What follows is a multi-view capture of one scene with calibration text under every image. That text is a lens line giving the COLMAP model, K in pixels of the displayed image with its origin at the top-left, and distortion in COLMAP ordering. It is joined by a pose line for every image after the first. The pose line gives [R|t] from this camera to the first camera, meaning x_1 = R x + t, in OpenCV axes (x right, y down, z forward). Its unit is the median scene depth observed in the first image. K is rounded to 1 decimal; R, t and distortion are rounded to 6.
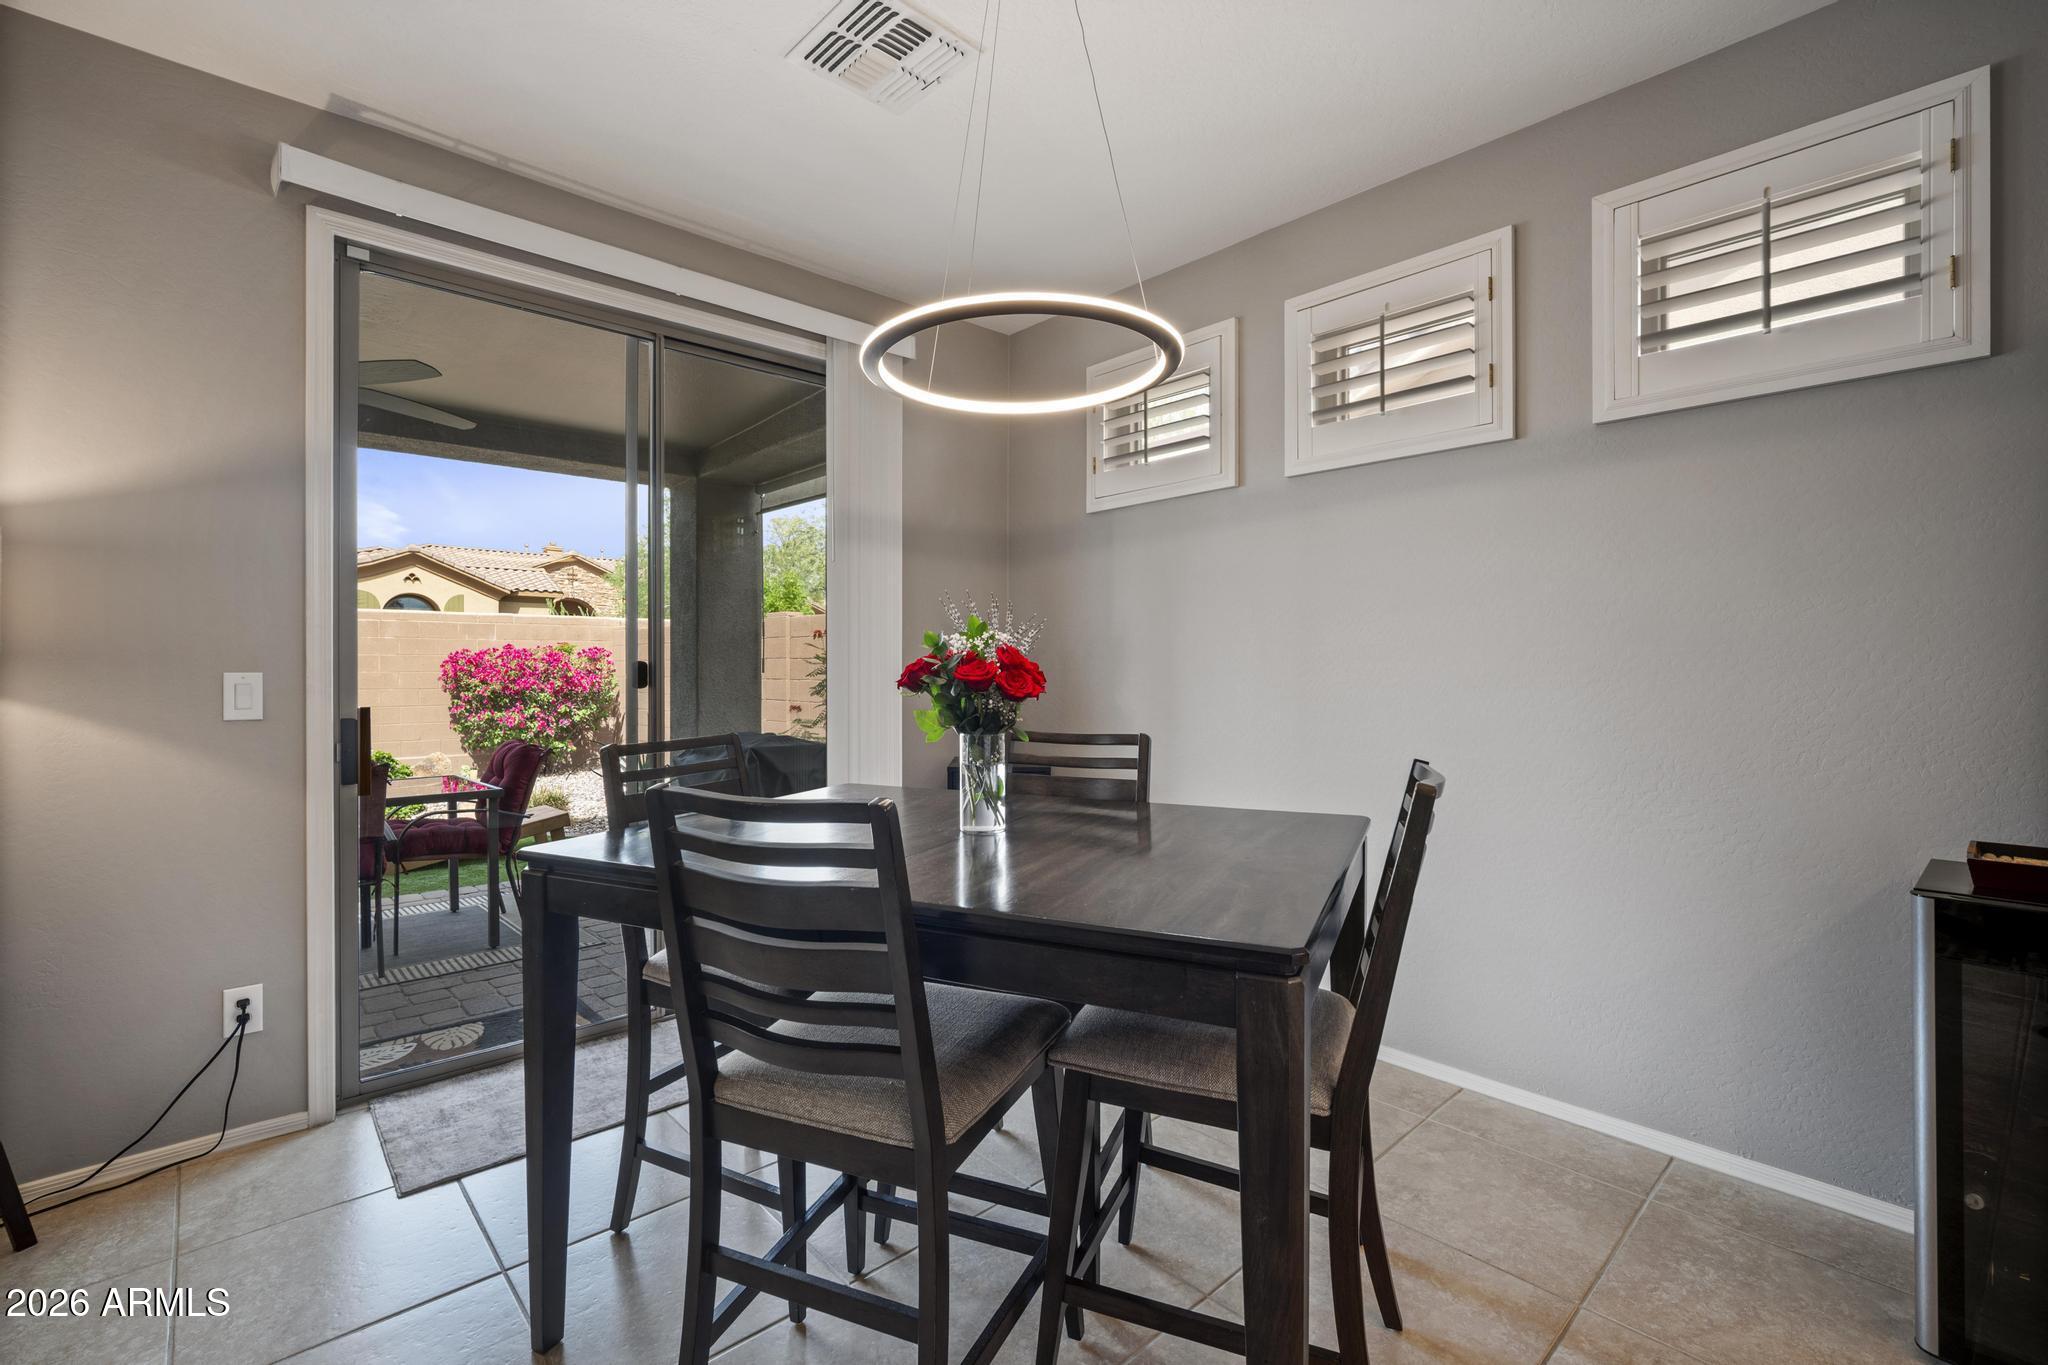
lens RADIAL K [[895.0, 0, 1005.6], [0, 895.0, 684.6], [0, 0, 1]] dist [-0.005527, 0.001199]
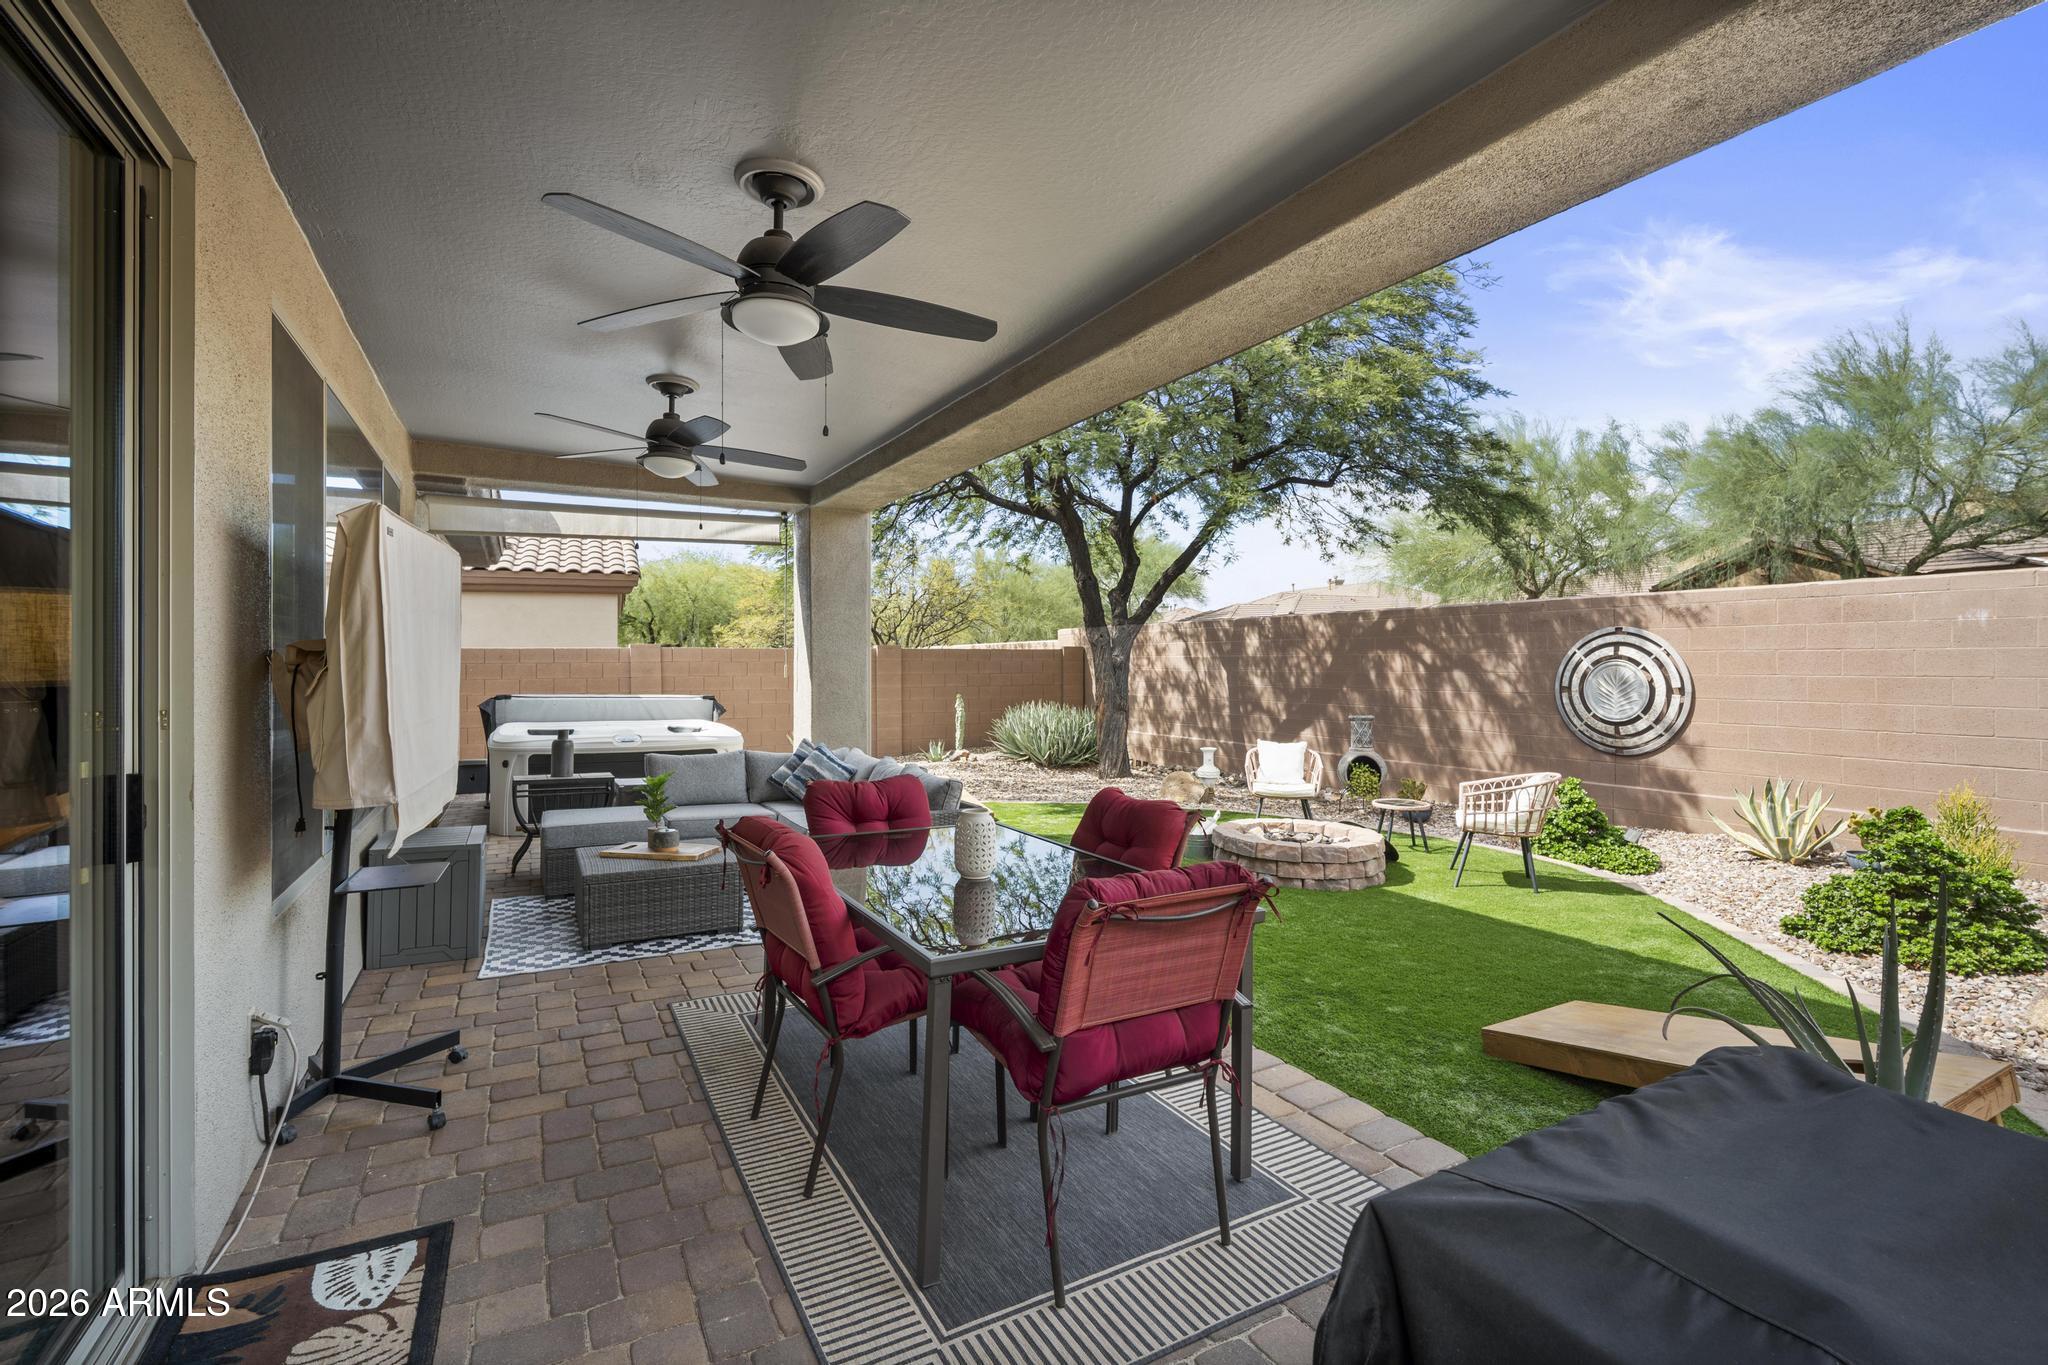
lens RADIAL K [[896.9, 0, 1012.6], [0, 896.9, 672.4], [0, 0, 1]] dist [-0.020297, 0.008743]
pose [[-0.232849, 0.007101, -0.972487, -0.048344], [-0.012400, 0.999870, 0.010270, -0.015800], [0.972434, 0.014450, -0.232731, 0.462253]]
